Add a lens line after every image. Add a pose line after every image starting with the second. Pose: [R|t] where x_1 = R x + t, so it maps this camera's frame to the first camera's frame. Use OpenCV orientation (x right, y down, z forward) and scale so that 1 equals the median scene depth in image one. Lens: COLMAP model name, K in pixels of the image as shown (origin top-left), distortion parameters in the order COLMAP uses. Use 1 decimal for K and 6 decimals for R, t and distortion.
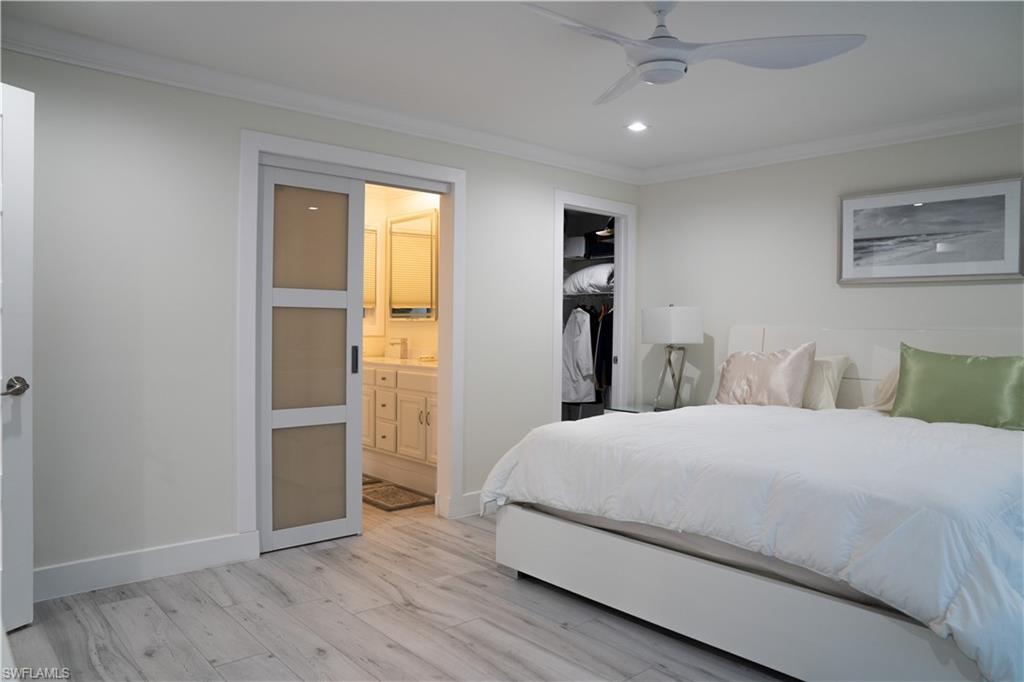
lens RADIAL K [[710.7, 0, 513.7], [0, 710.7, 336.3], [0, 0, 1]] dist [-0.129368, 0.097890]
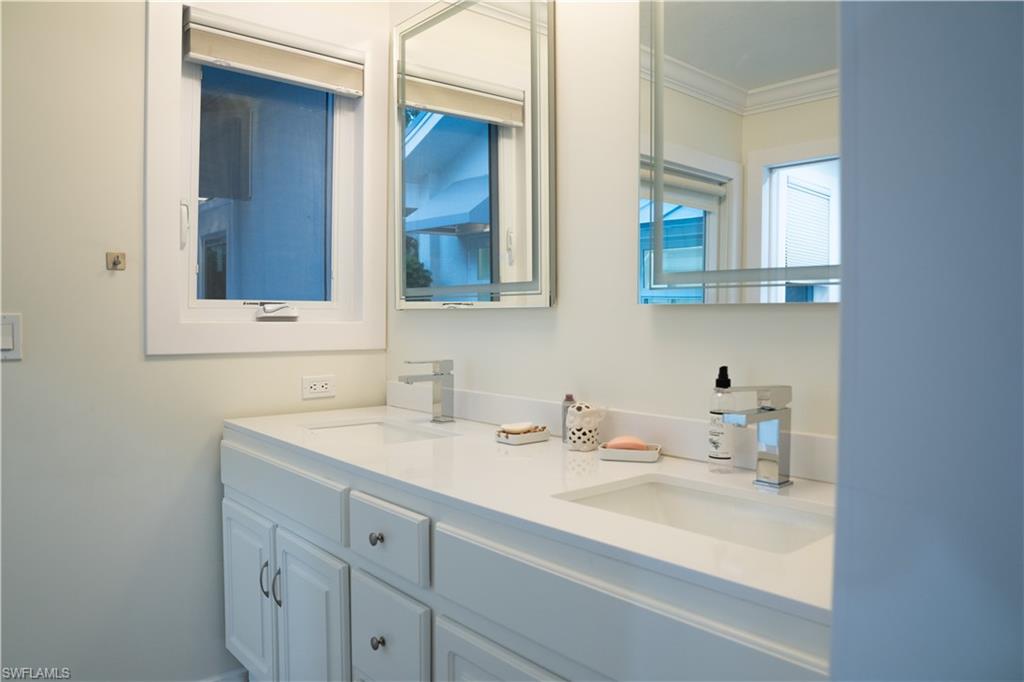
lens RADIAL K [[710.7, 0, 513.7], [0, 710.7, 336.3], [0, 0, 1]] dist [-0.129368, 0.097890]
pose [[0.999862, -0.005995, -0.015466, -0.117337], [0.006270, 0.999822, 0.017768, -0.014522], [0.015357, -0.017862, 0.999723, 0.673433]]
